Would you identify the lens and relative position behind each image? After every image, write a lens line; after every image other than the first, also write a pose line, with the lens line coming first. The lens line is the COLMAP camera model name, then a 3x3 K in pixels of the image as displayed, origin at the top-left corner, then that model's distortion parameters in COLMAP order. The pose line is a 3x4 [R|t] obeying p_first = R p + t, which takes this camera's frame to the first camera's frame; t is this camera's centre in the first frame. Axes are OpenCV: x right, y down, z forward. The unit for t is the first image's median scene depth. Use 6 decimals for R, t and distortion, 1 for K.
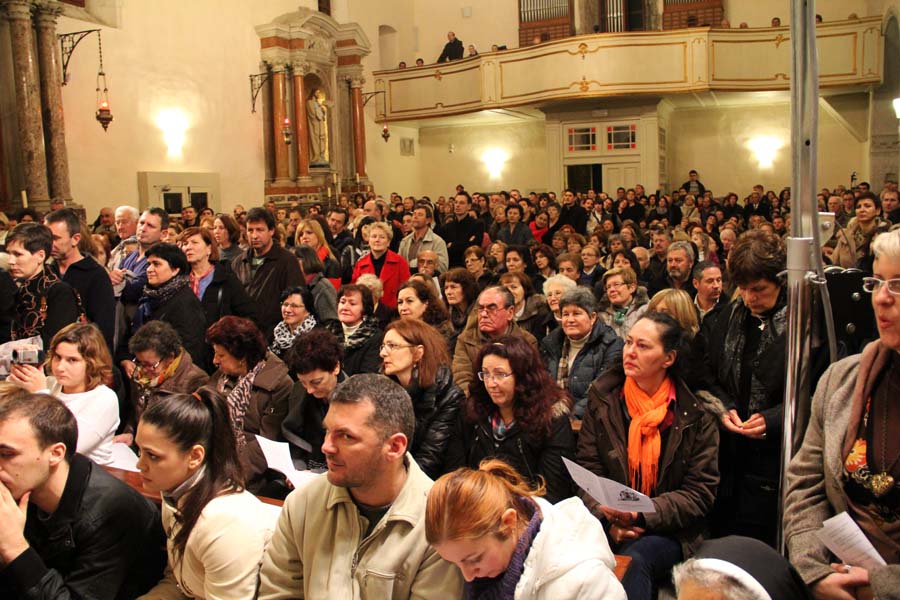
lens RADIAL K [[751.2, 0, 450.7], [0, 751.2, 303.0], [0, 0, 1]] dist [-0.173599, 0.129793]
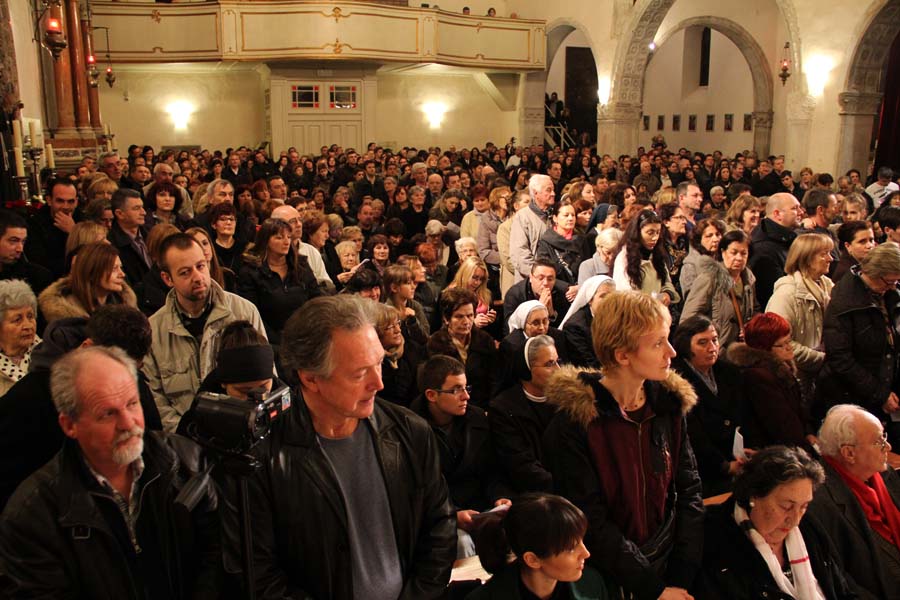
lens RADIAL K [[751.2, 0, 451.7], [0, 751.2, 300.9], [0, 0, 1]] dist [-0.173599, 0.129793]
pose [[0.684838, -0.124027, 0.718063, -0.466589], [0.074490, 0.992162, 0.100327, -0.024594], [-0.724878, -0.015219, 0.688709, 0.133563]]
